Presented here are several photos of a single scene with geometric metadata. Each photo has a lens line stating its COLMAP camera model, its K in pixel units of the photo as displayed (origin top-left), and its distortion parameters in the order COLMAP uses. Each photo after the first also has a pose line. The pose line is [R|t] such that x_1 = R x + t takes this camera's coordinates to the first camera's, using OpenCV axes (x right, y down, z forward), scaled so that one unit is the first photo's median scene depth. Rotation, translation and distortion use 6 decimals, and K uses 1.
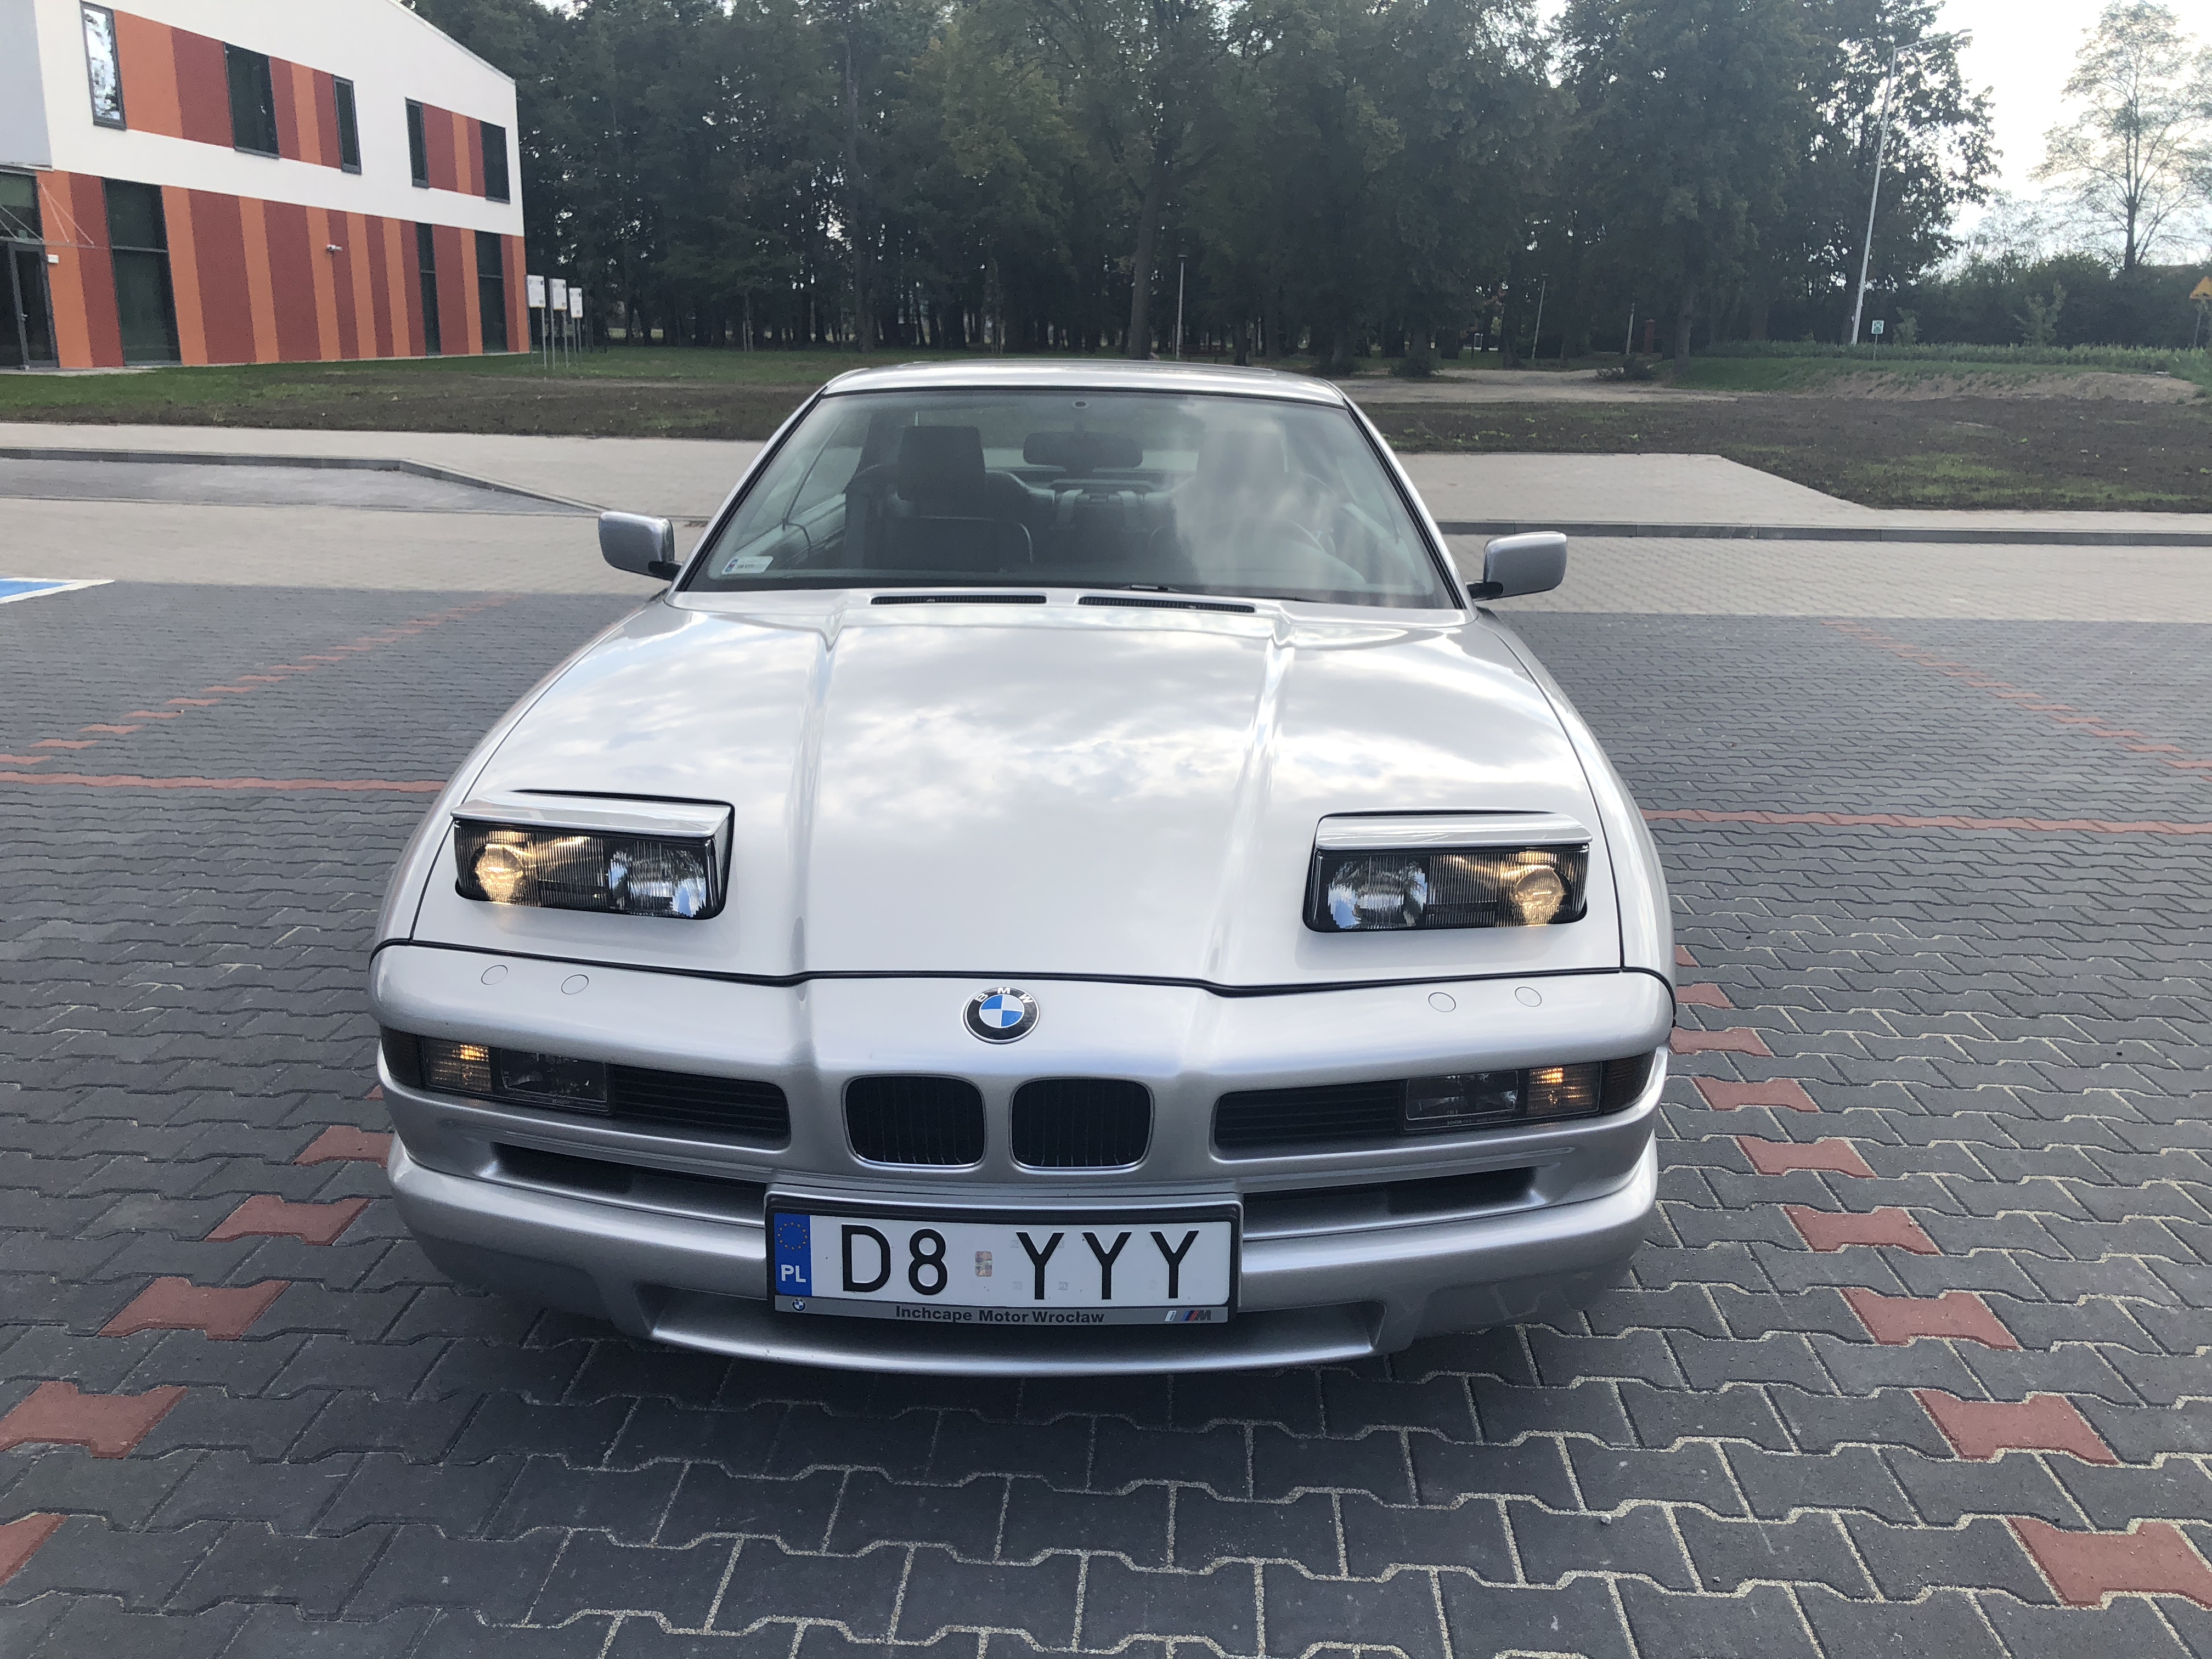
lens RADIAL K [[1812.7, 0, 1113.5], [0, 1812.7, 808.1], [0, 0, 1]] dist [0.020962, -0.012832]
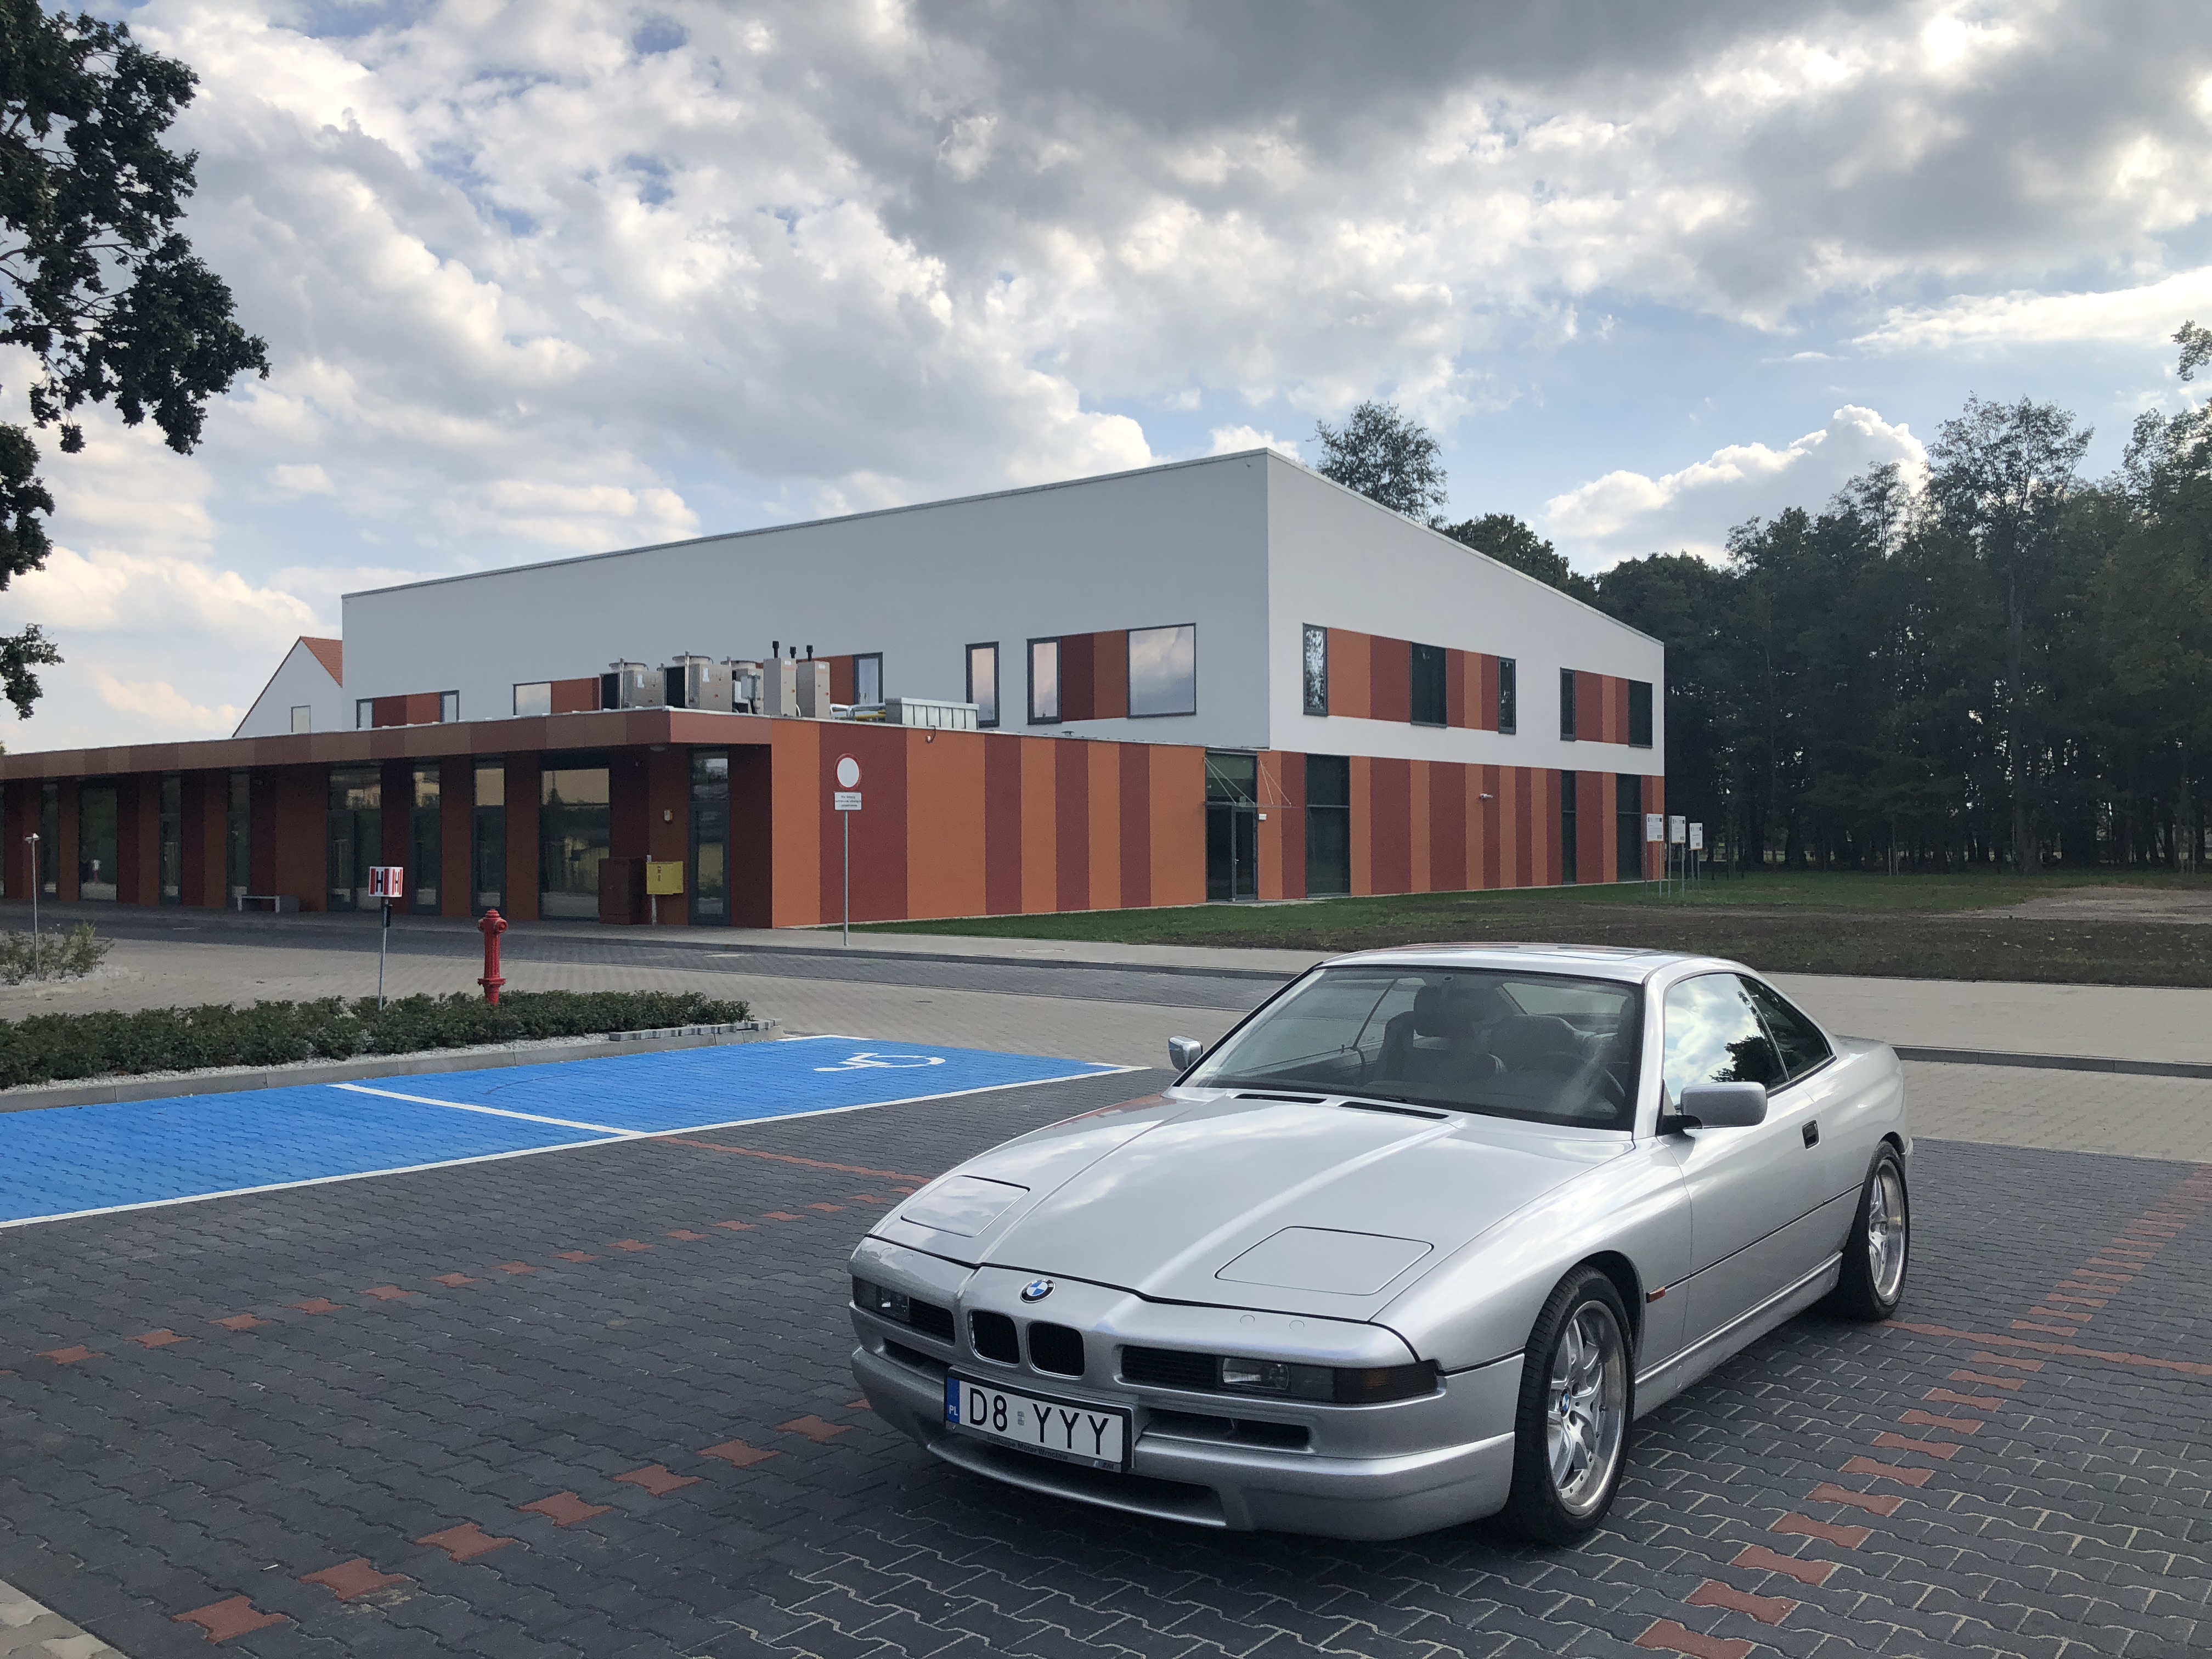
lens RADIAL K [[1812.7, 0, 1116.2], [0, 1812.7, 826.9], [0, 0, 1]] dist [0.020962, -0.012832]
pose [[0.812812, -0.027140, -0.581894, 0.809671], [-0.129779, 0.965372, -0.226306, 0.039394], [0.567886, 0.259462, 0.781143, -0.463628]]
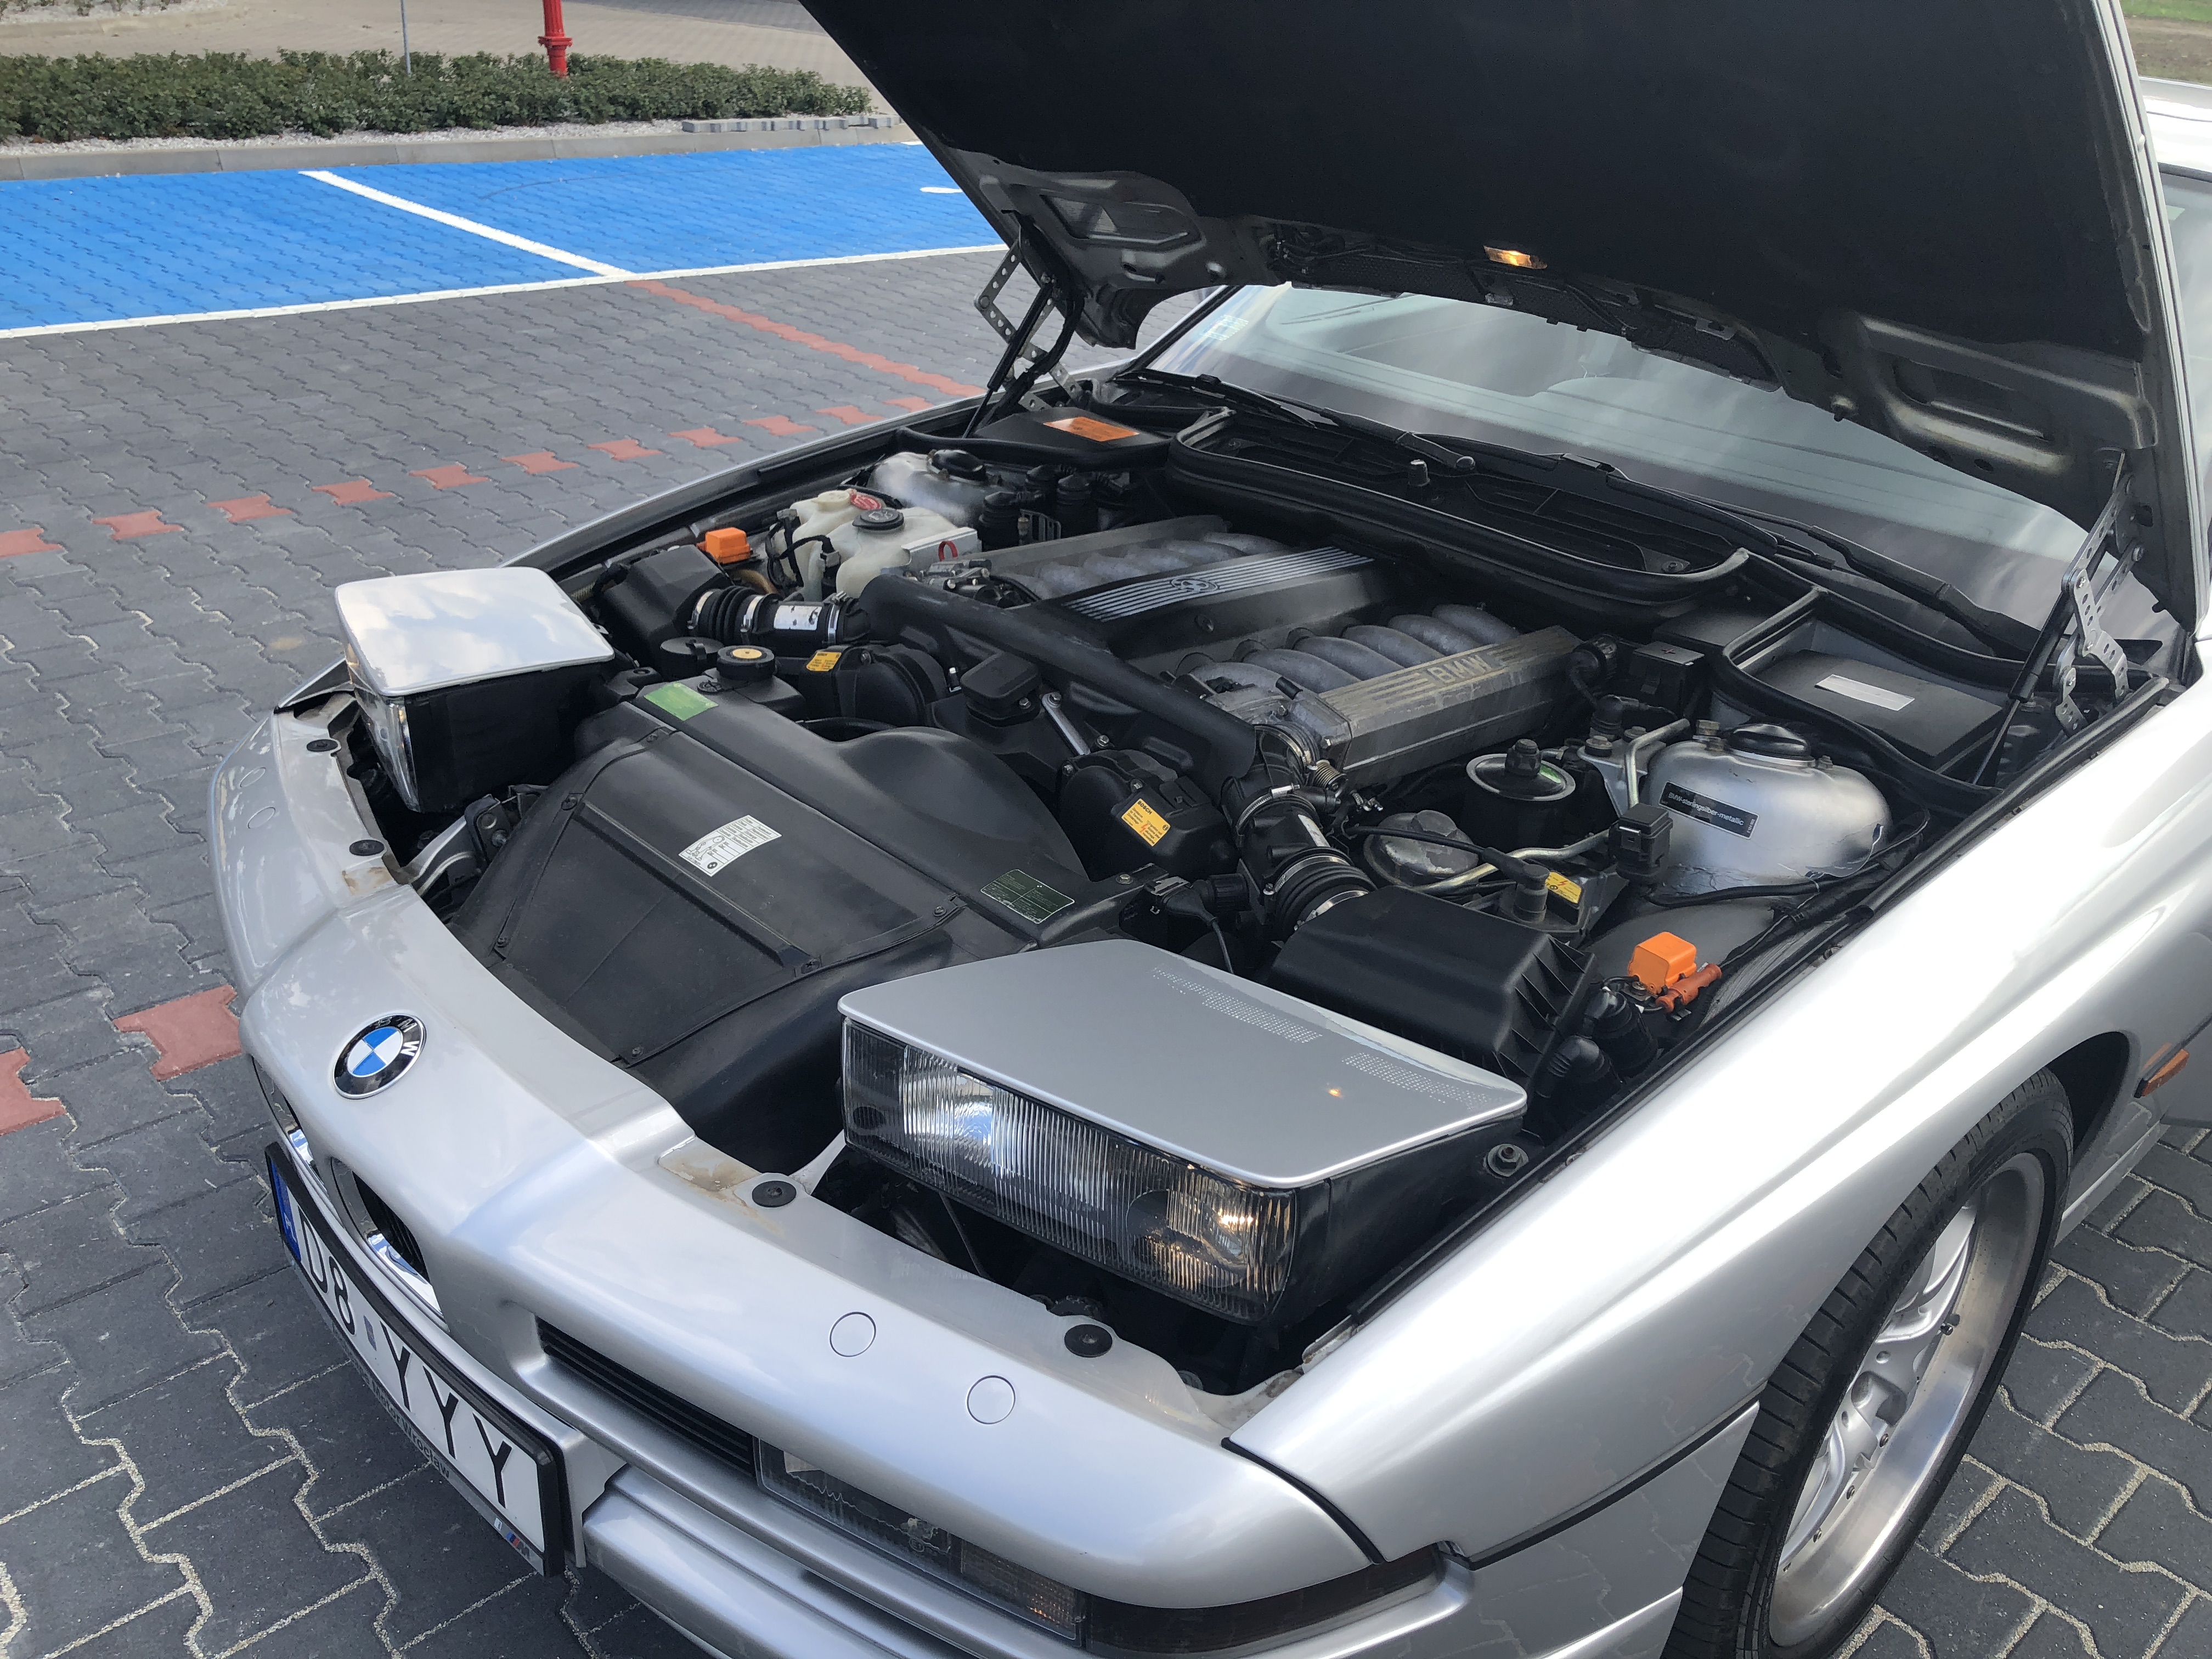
lens RADIAL K [[1812.7, 0, 1094.1], [0, 1812.7, 839.8], [0, 0, 1]] dist [0.020962, -0.012832]
pose [[0.702123, 0.331791, -0.630030, 0.379386], [-0.200663, 0.941142, 0.272005, -0.148822], [0.683197, -0.064557, 0.727375, 0.439448]]
